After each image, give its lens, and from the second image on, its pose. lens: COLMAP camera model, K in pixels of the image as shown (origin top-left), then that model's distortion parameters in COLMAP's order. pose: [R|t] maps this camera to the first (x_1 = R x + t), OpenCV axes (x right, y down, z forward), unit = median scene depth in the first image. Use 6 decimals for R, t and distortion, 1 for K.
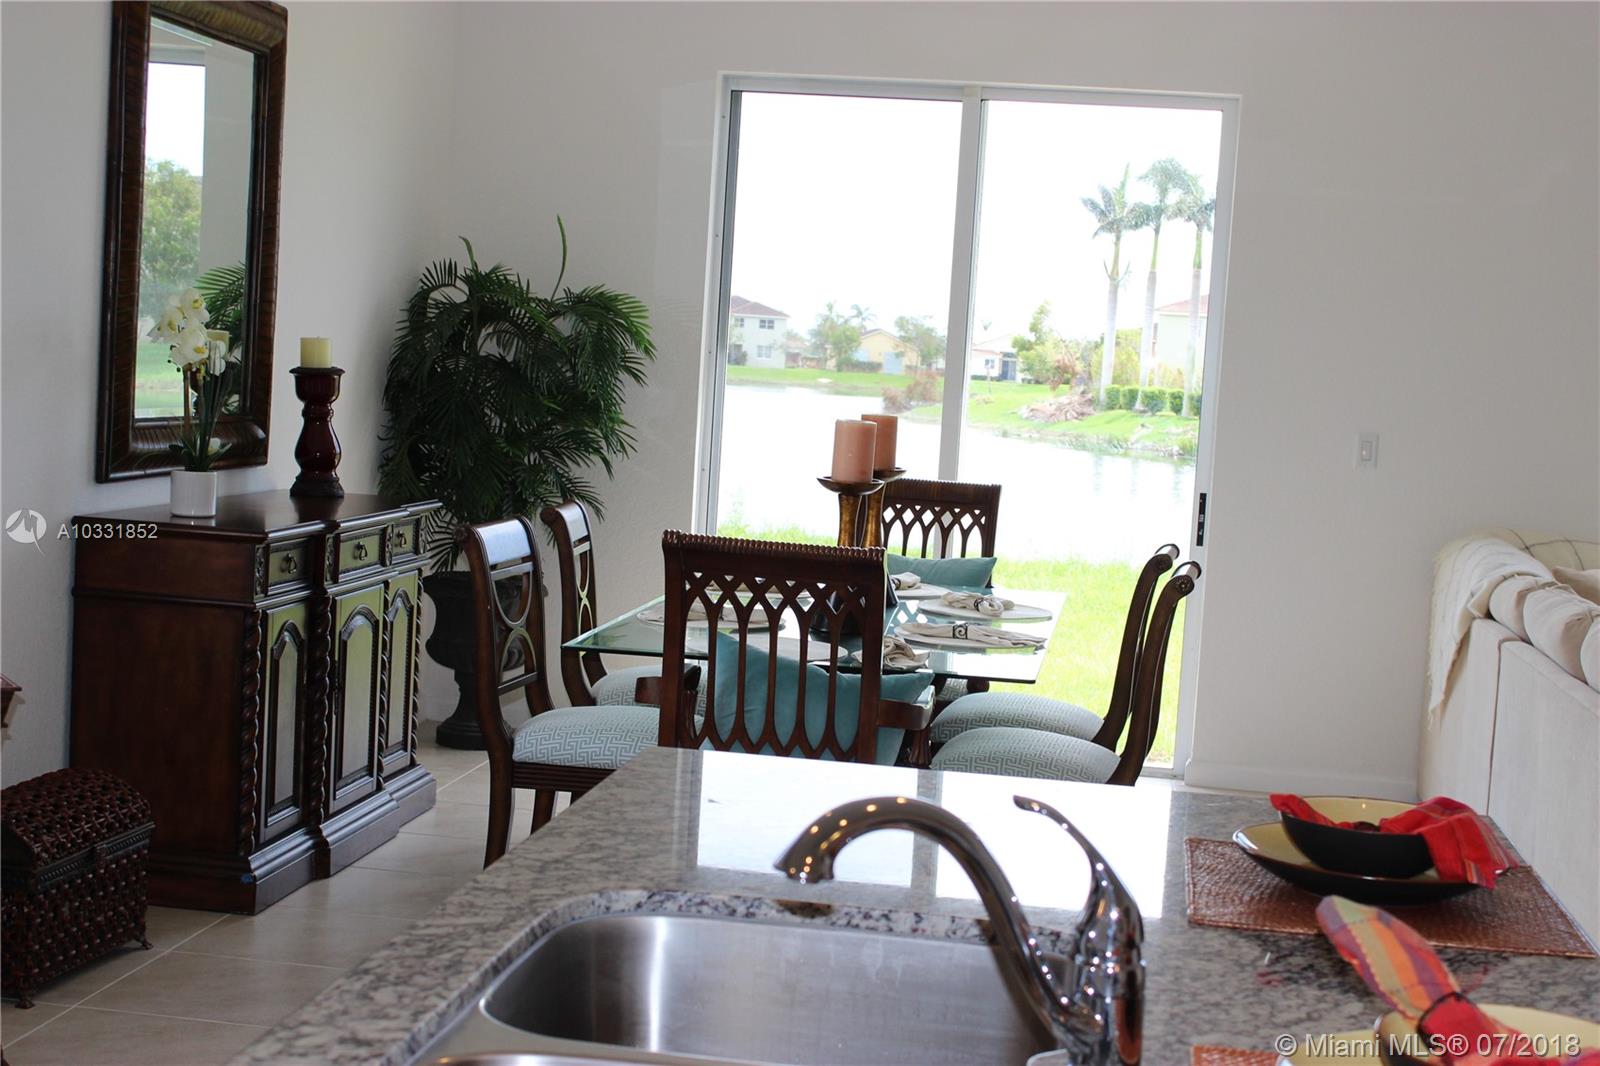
lens RADIAL K [[2222.1, 0, 868.6], [0, 2222.1, 619.9], [0, 0, 1]] dist [-0.059972, 0.074126]
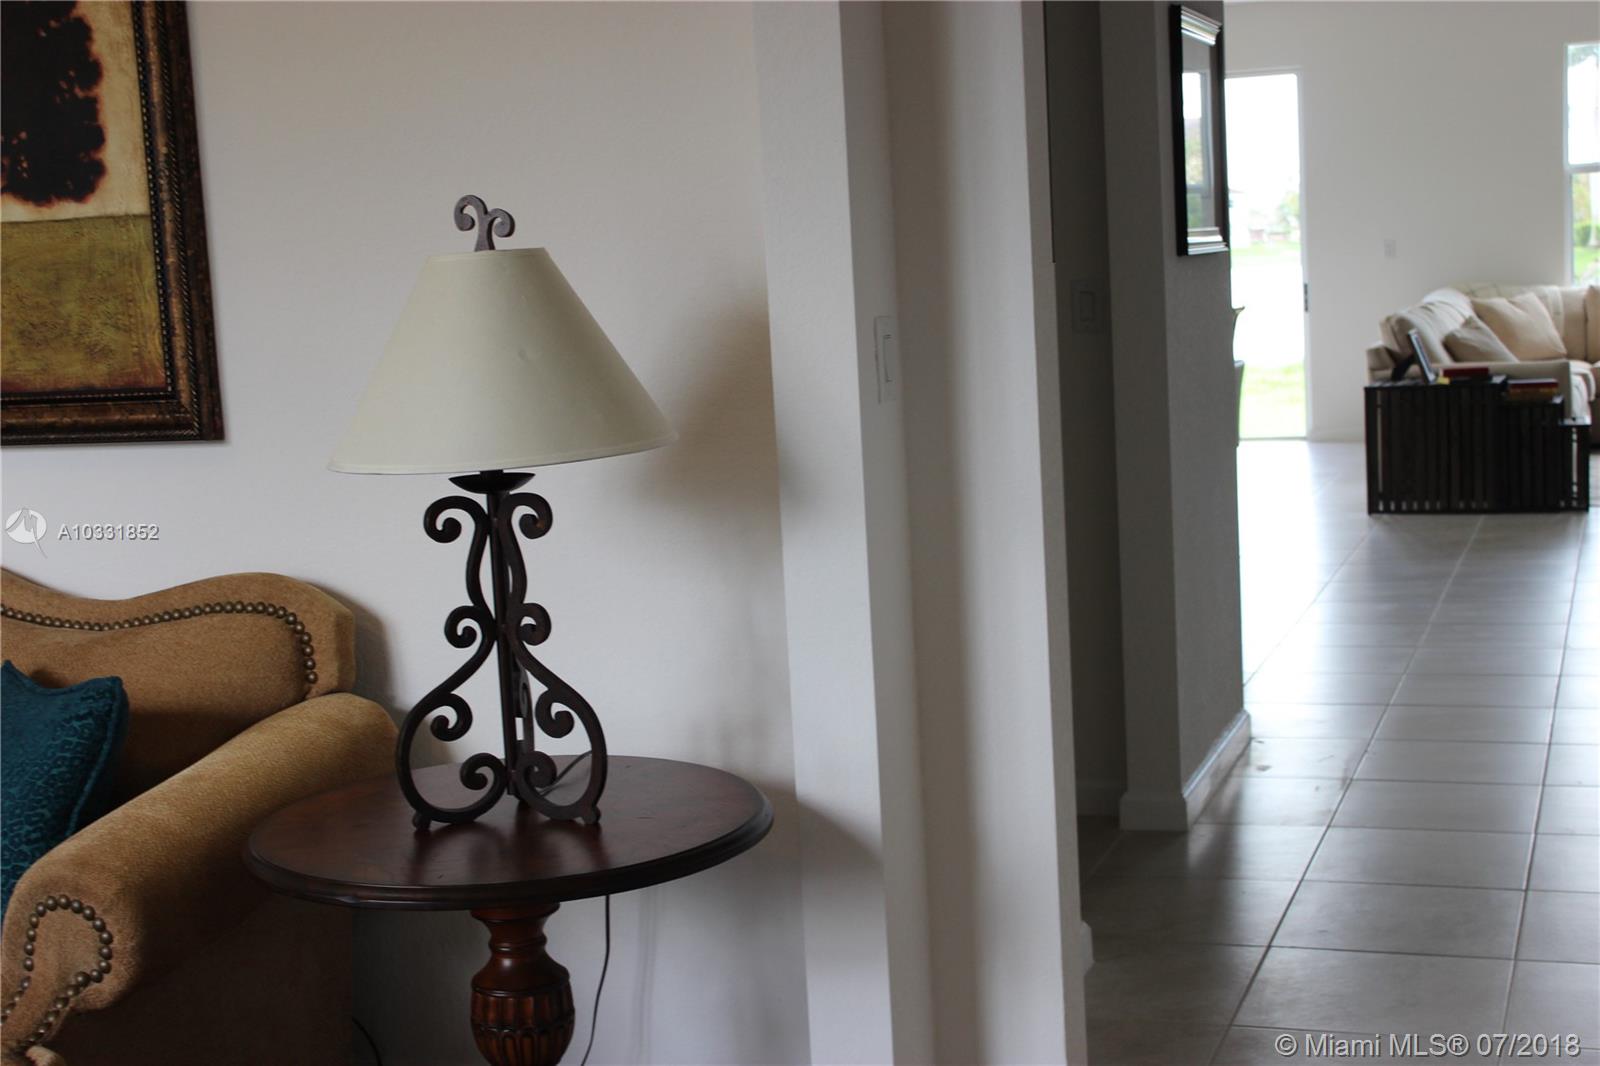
lens RADIAL K [[2230.2, 0, 830.3], [0, 2230.2, 582.6], [0, 0, 1]] dist [-0.076893, 0.186785]
pose [[0.967704, -0.082101, -0.238346, 0.187146], [0.088916, 0.995877, 0.017962, 0.121383], [0.235889, -0.038574, 0.971014, -0.883784]]
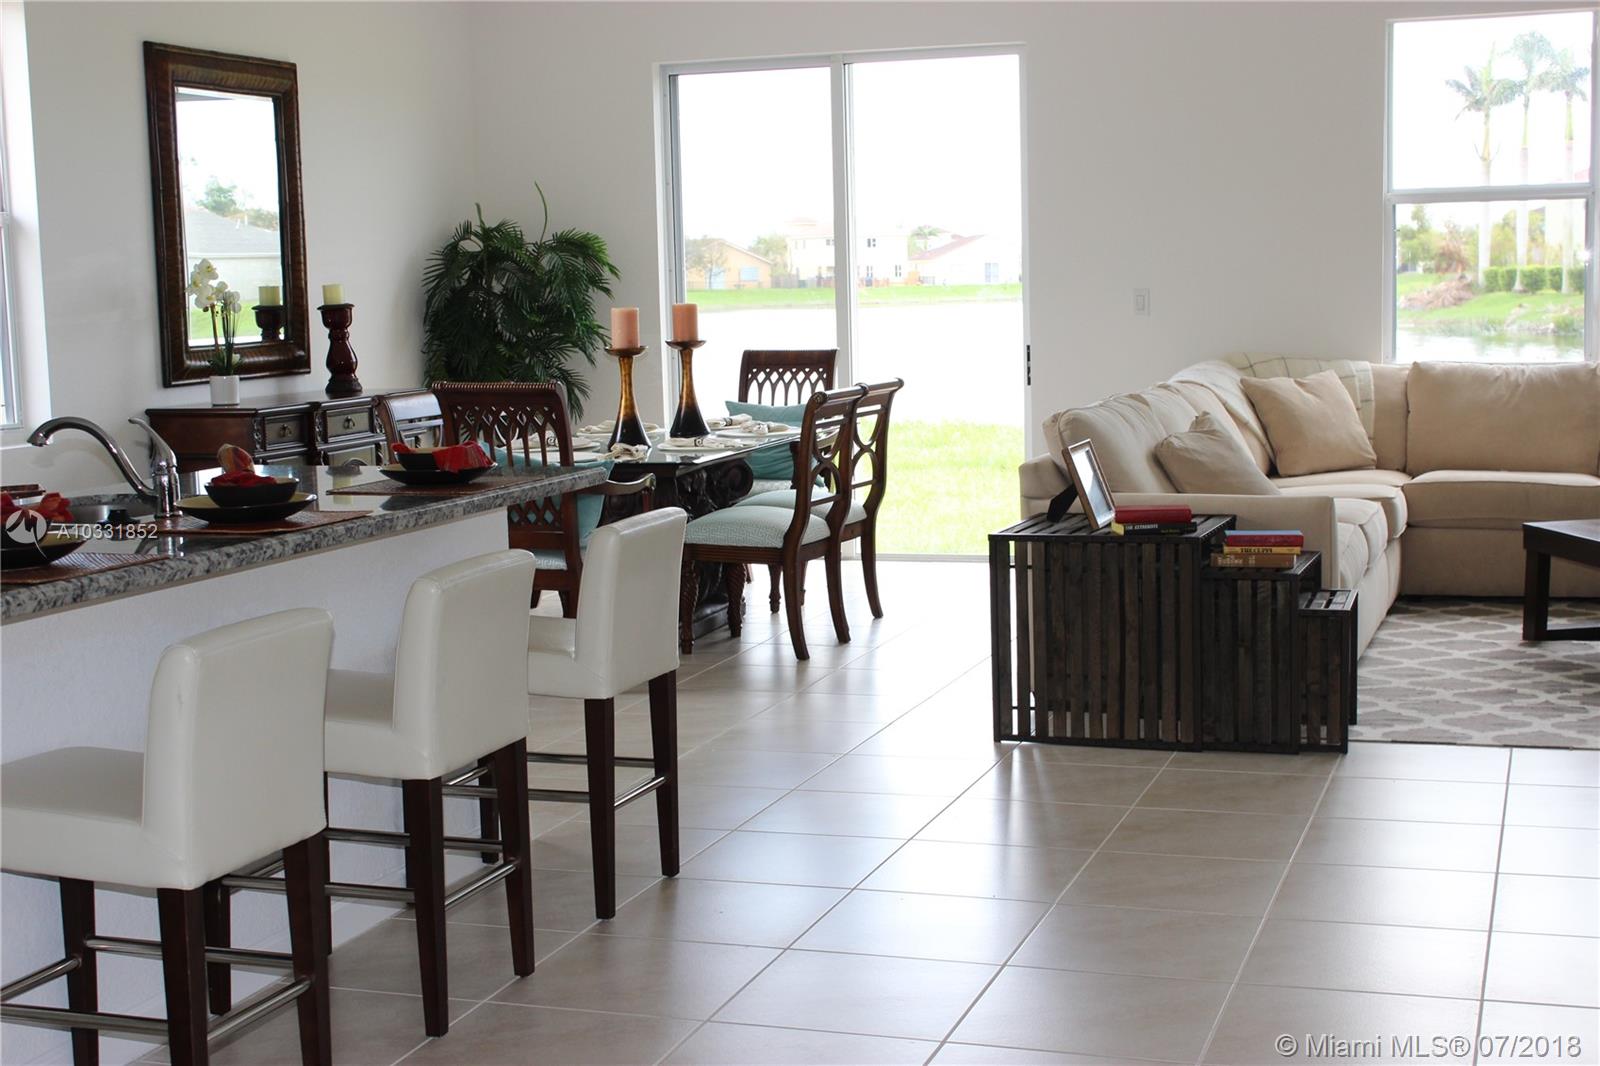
lens RADIAL K [[2230.2, 0, 830.3], [0, 2230.2, 582.6], [0, 0, 1]] dist [-0.076893, 0.186785]
pose [[0.976421, -0.058686, -0.207743, 0.301339], [0.062337, 0.997994, 0.011069, 0.061333], [0.206676, -0.023758, 0.978121, -0.316766]]
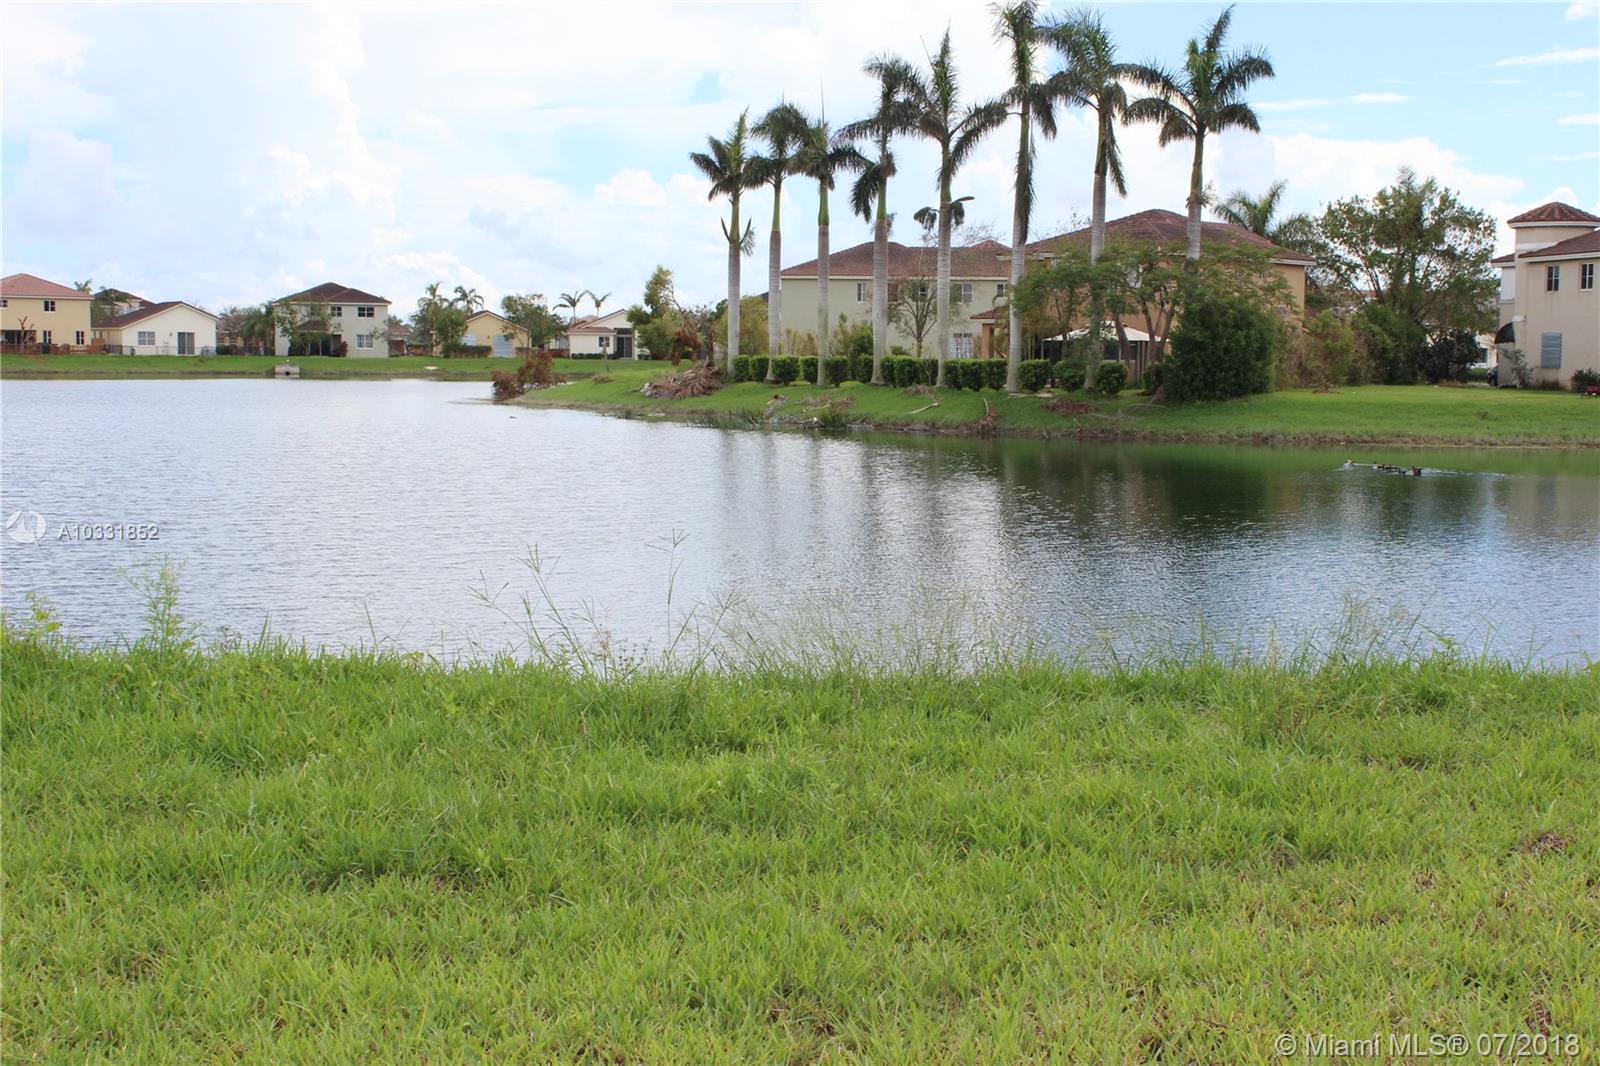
lens RADIAL K [[2222.1, 0, 868.6], [0, 2222.1, 619.9], [0, 0, 1]] dist [-0.059972, 0.074126]
pose [[0.984071, -0.068018, 0.164247, 0.040851], [0.066279, 0.997672, 0.016051, -0.099967], [-0.164957, -0.004909, 0.986289, 1.099642]]
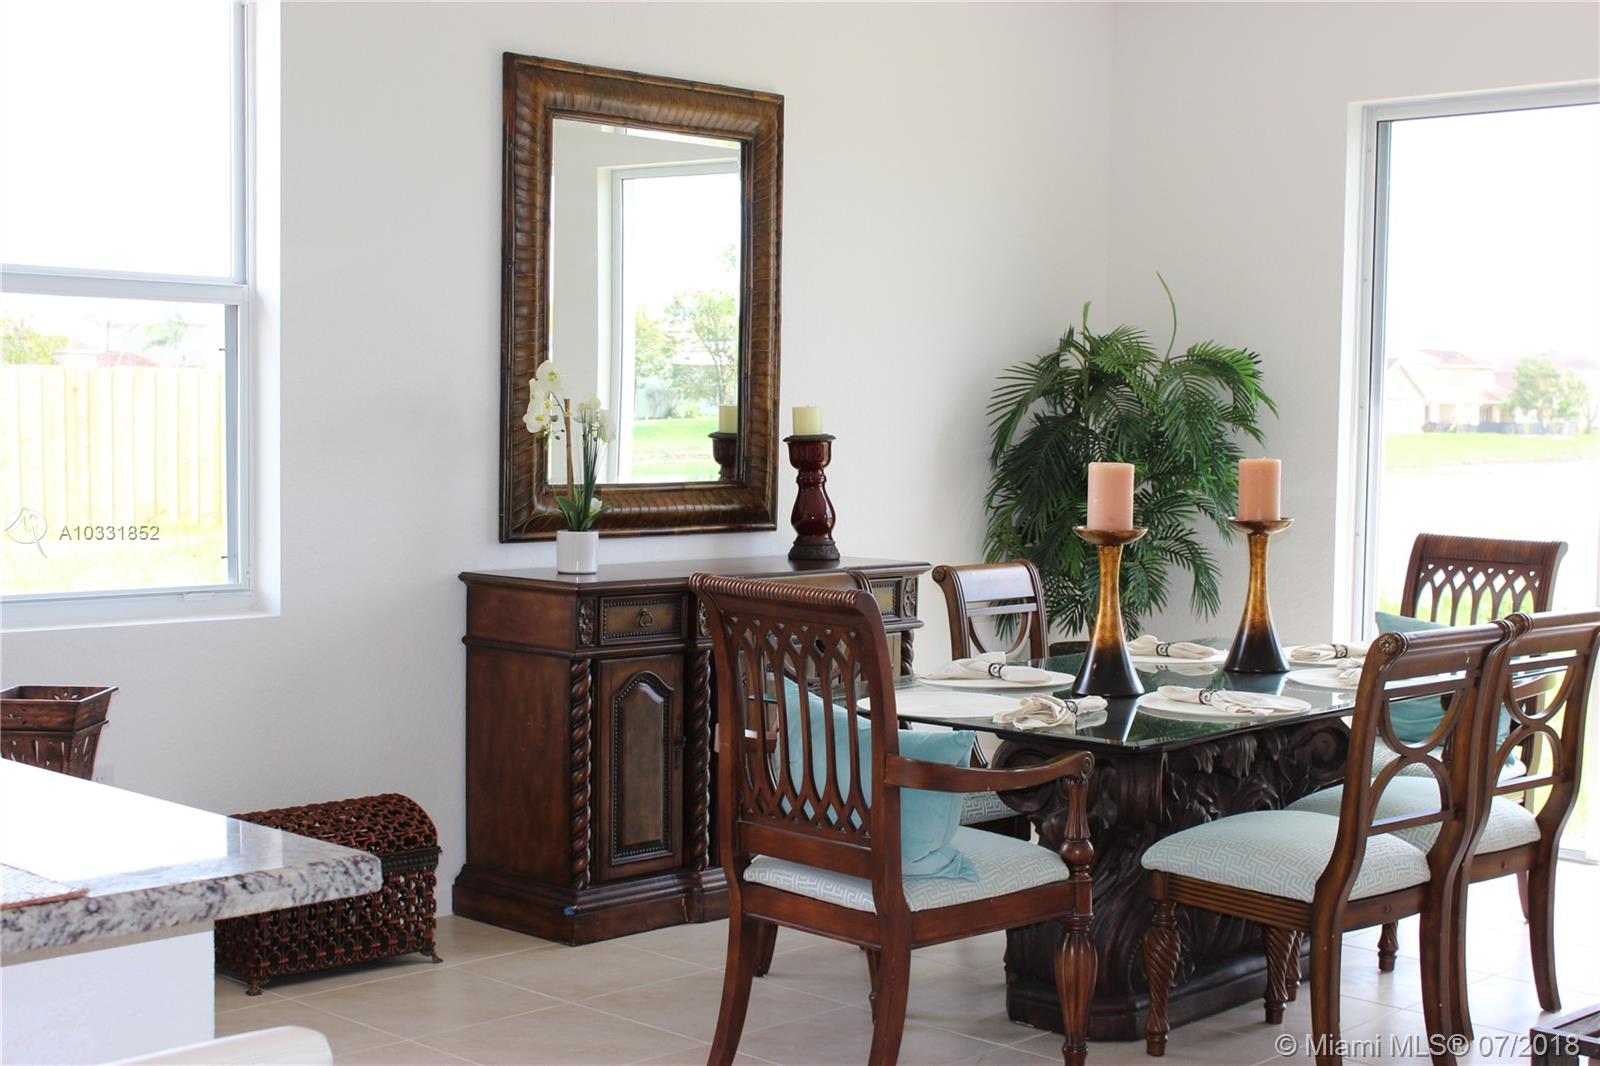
lens RADIAL K [[2230.2, 0, 830.3], [0, 2230.2, 582.6], [0, 0, 1]] dist [-0.076893, 0.186785]
pose [[0.799584, -0.005851, -0.600525, 0.312615], [-0.031498, 0.998168, -0.051665, 0.006684], [0.599727, 0.060226, 0.797935, 0.141909]]
